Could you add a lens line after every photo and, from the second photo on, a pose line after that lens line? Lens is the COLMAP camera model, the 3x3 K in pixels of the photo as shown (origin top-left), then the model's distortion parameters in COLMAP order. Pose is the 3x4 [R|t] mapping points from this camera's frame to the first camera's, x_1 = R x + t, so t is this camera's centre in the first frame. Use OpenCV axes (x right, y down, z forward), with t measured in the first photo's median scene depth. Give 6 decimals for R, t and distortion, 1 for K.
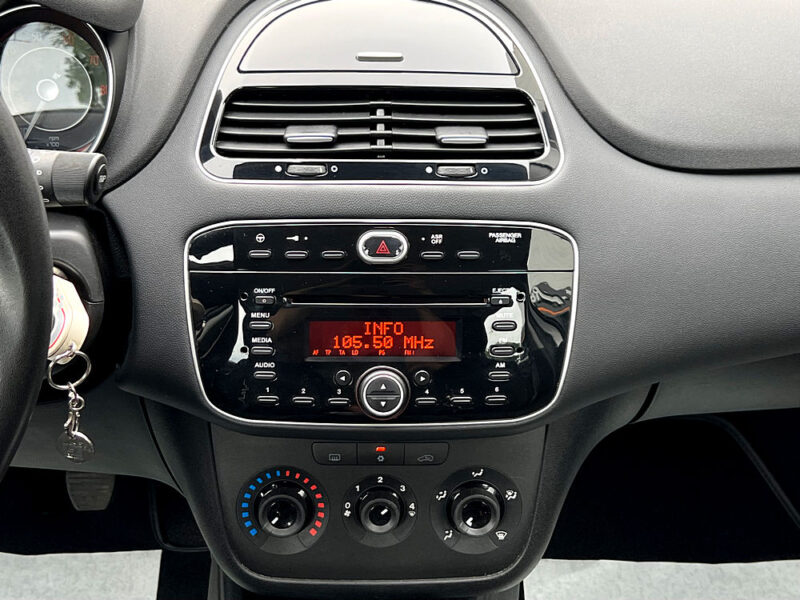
lens RADIAL K [[1187.9, 0, 400.0], [0, 1187.9, 300.0], [0, 0, 1]] dist [0.314047, -1.412349]
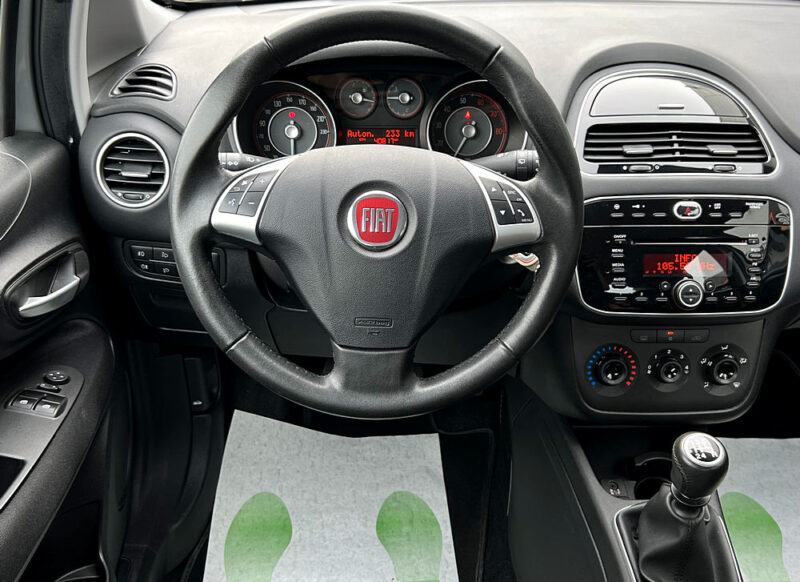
lens RADIAL K [[854.4, 0, 400.0], [0, 854.4, 291.0], [0, 0, 1]] dist [0.137192, -0.432089]
pose [[0.999888, -0.010689, 0.010503, -0.437825], [0.011230, 0.998536, -0.052919, 0.131637], [-0.009922, 0.053031, 0.998544, -0.248719]]
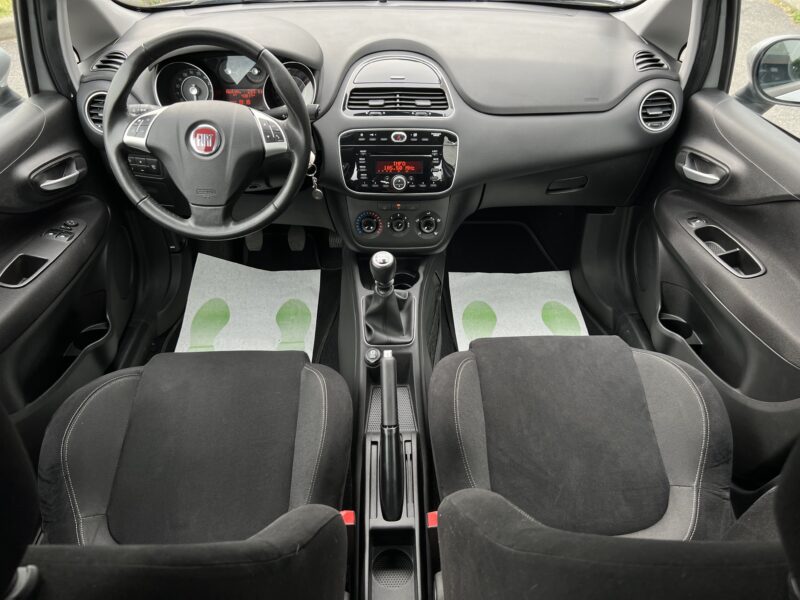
lens RADIAL K [[609.7, 0, 402.8], [0, 609.7, 317.2], [0, 0, 1]] dist [0.041269, -0.054129]
pose [[0.999972, -0.003990, -0.006346, 0.004959], [0.004812, 0.990770, 0.135468, 0.212587], [0.005747, -0.135494, 0.990761, -0.720845]]
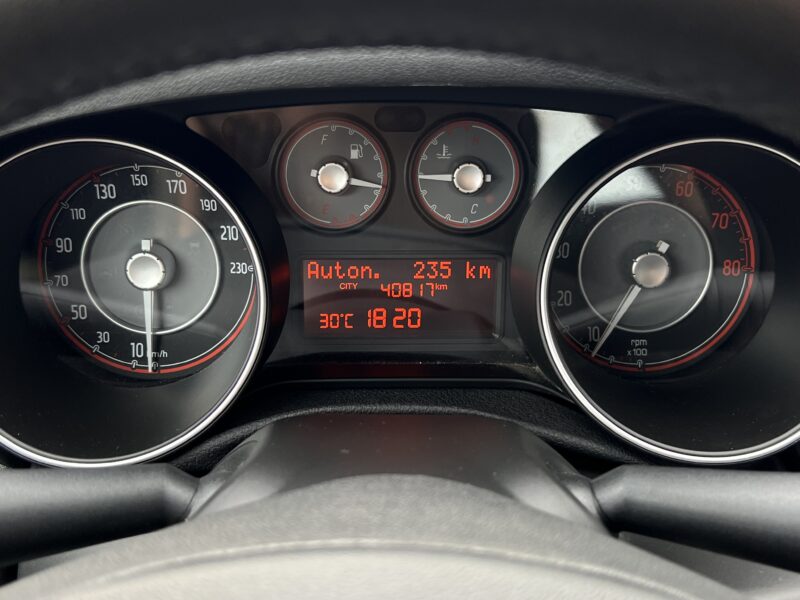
lens RADIAL K [[979.4, 0, 386.7], [0, 979.4, 319.0], [0, 0, 1]] dist [0.059413, -0.028122]
pose [[0.999952, 0.002070, -0.009599, -0.452803], [-0.002260, 0.999800, -0.019848, -0.149232], [0.009556, 0.019869, 0.999757, 0.532870]]
